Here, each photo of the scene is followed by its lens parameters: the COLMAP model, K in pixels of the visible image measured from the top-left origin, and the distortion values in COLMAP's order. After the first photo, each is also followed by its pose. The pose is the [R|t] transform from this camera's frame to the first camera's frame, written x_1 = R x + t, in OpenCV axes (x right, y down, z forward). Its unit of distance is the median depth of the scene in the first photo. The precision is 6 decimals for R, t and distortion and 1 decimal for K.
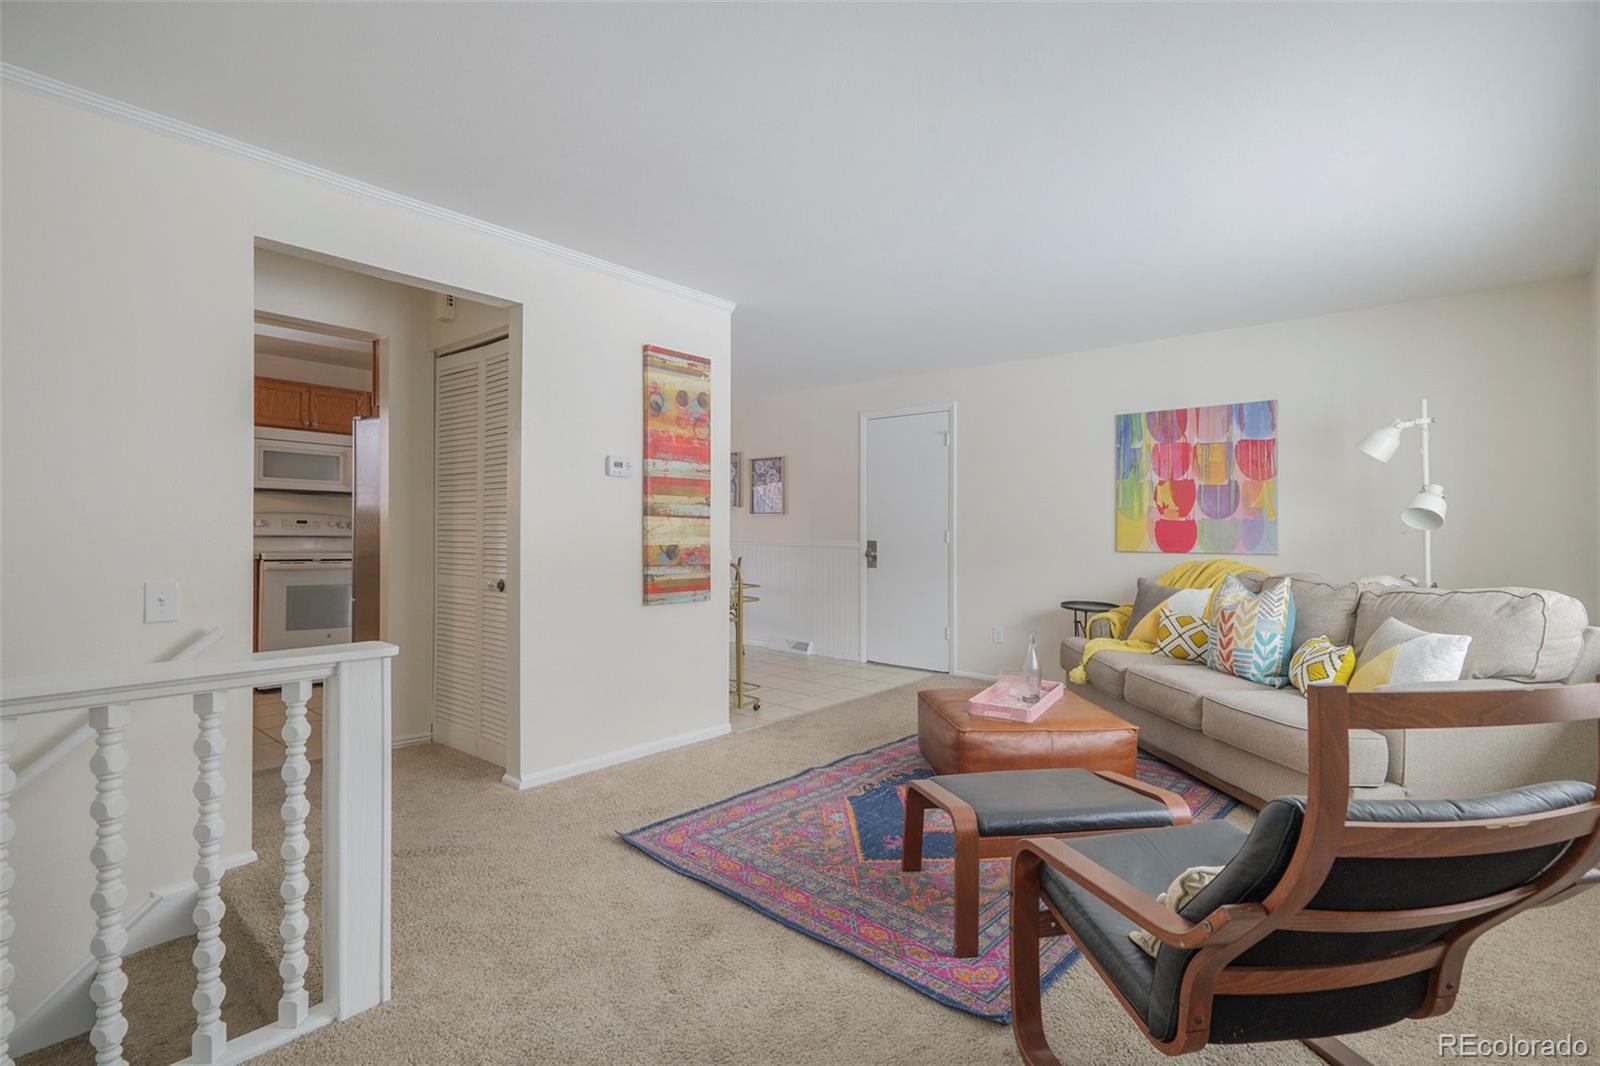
lens RADIAL K [[760.9, 0, 800.0], [0, 760.9, 533.0], [0, 0, 1]] dist [0.000305, 0.000143]
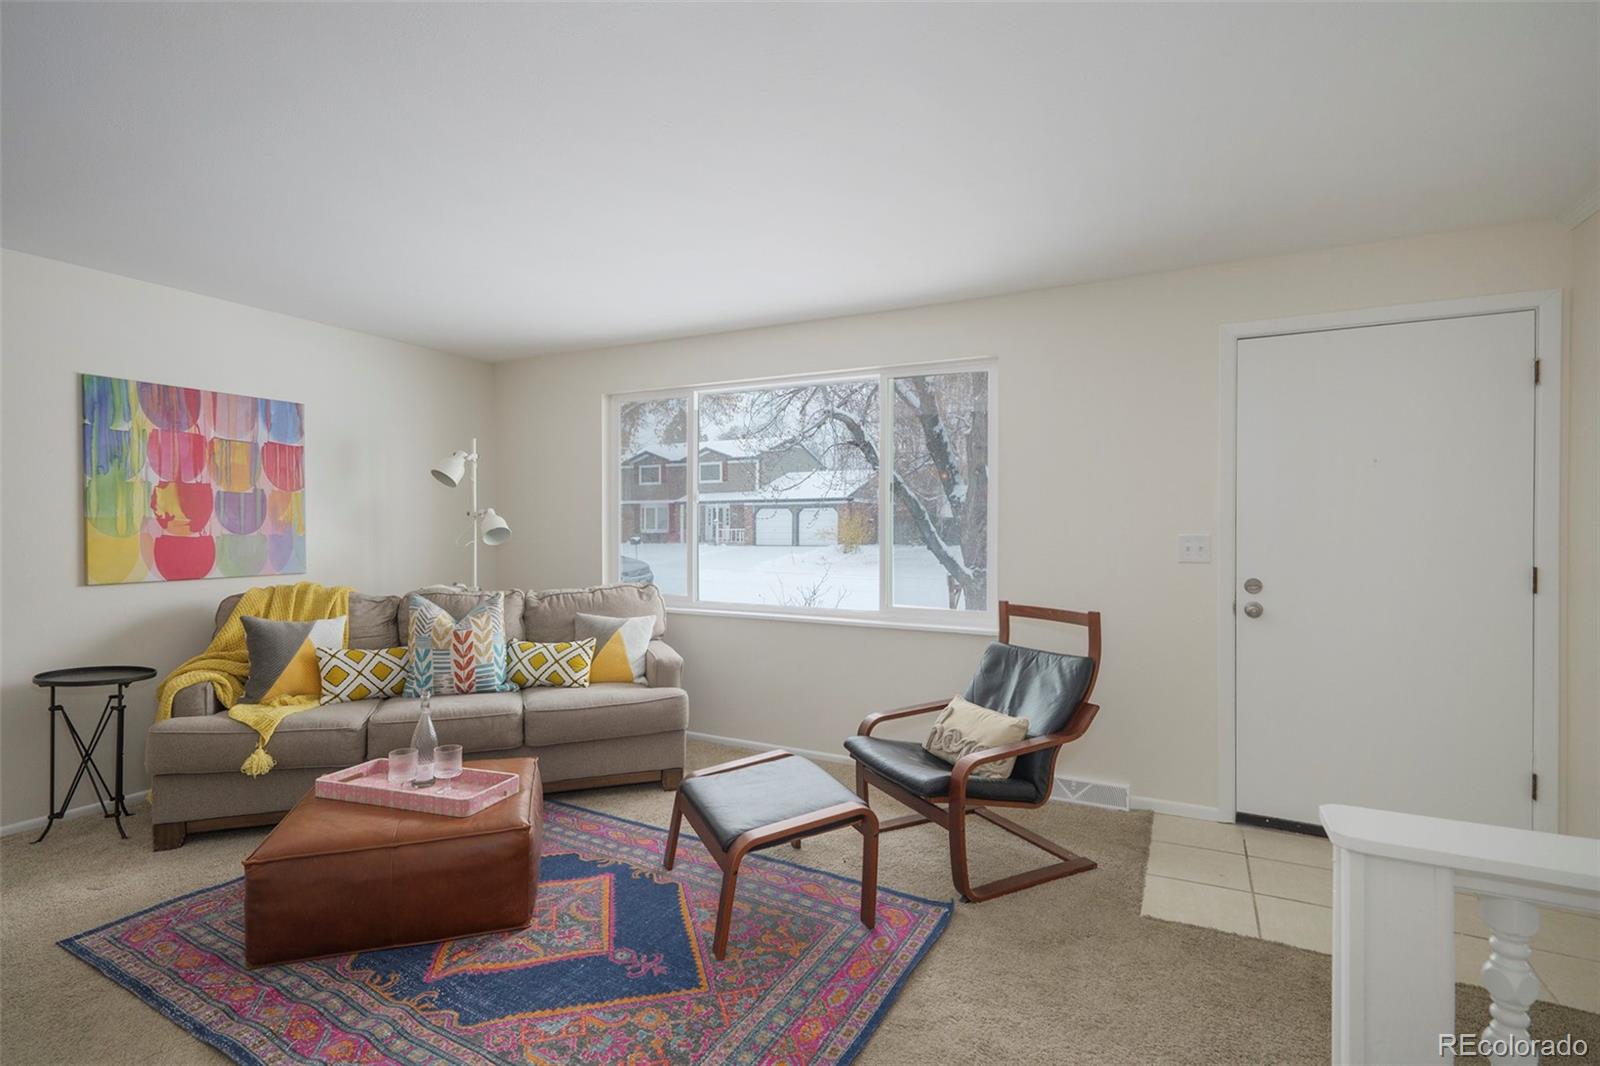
lens RADIAL K [[741.0, 0, 835.6], [0, 741.0, 531.5], [0, 0, 1]] dist [-0.001869, -0.000416]
pose [[-0.260270, -0.012242, 0.965458, -0.388010], [0.000247, 0.999919, 0.012745, -0.031752], [-0.965536, 0.003555, -0.260246, 0.594931]]
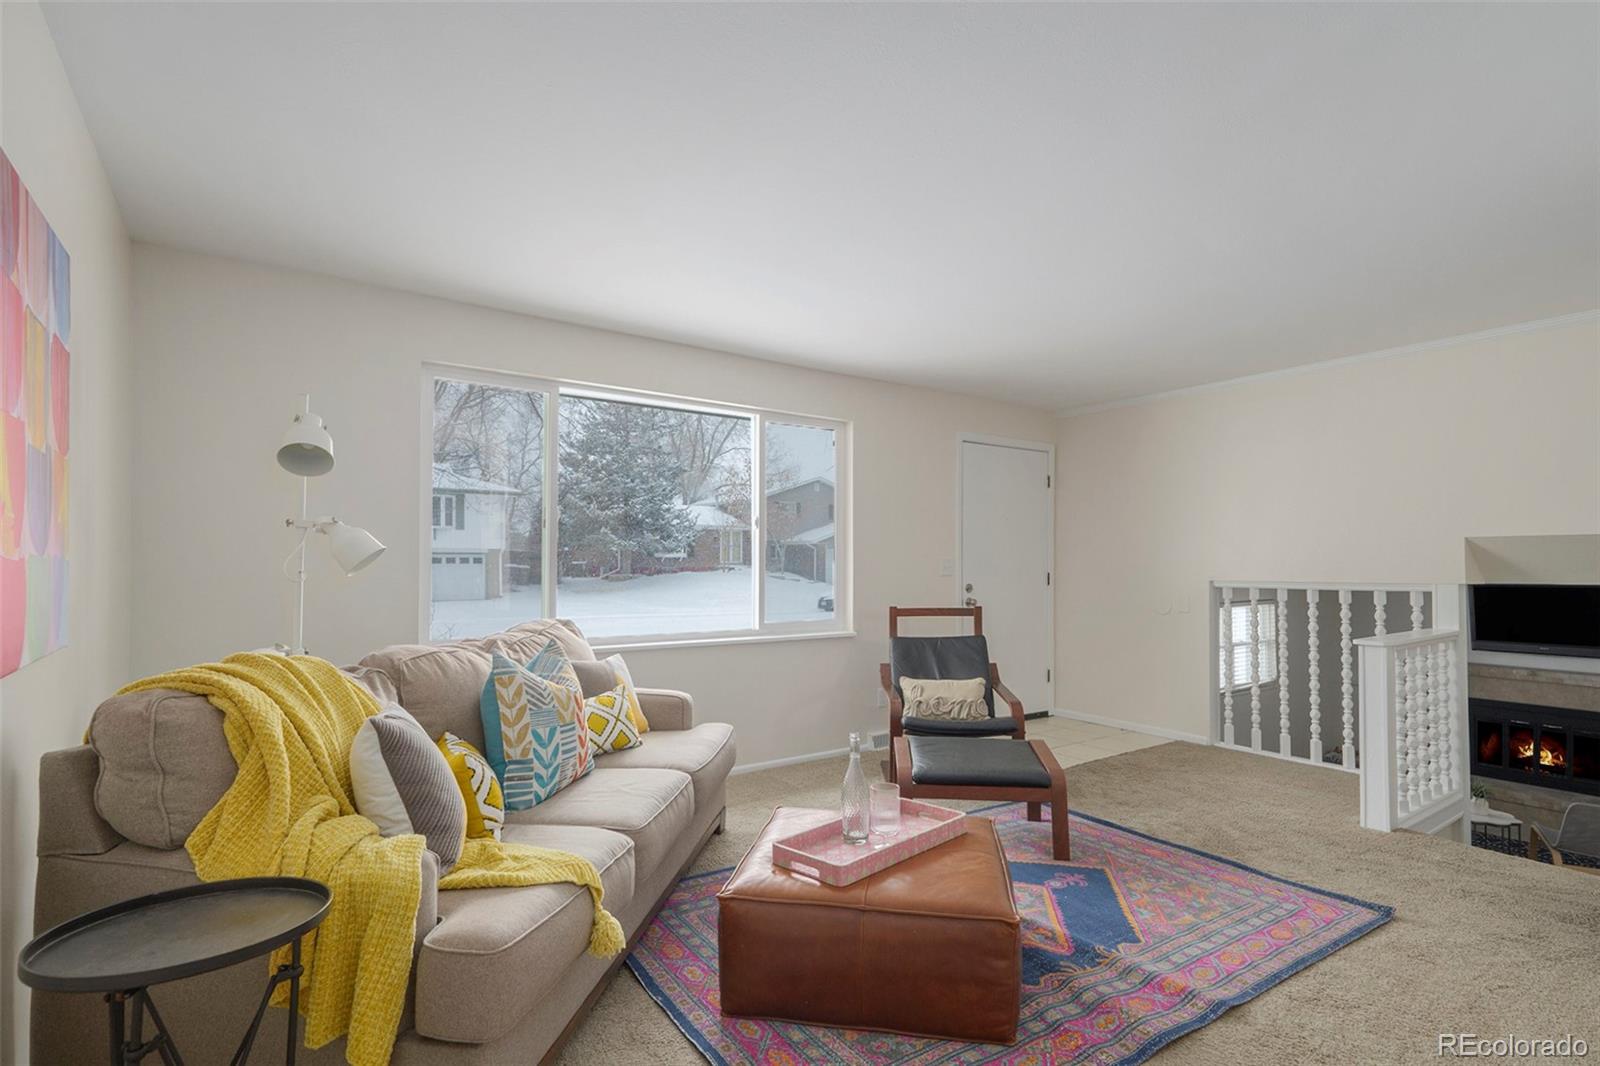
lens RADIAL K [[753.2, 0, 800.0], [0, 753.2, 533.0], [0, 0, 1]] dist [0.019762, 0.000142]
pose [[-0.971533, 0.000323, 0.236903, 0.144483], [-0.007230, 0.999493, -0.031014, -0.020585], [-0.236792, -0.031844, -0.971038, 1.248256]]
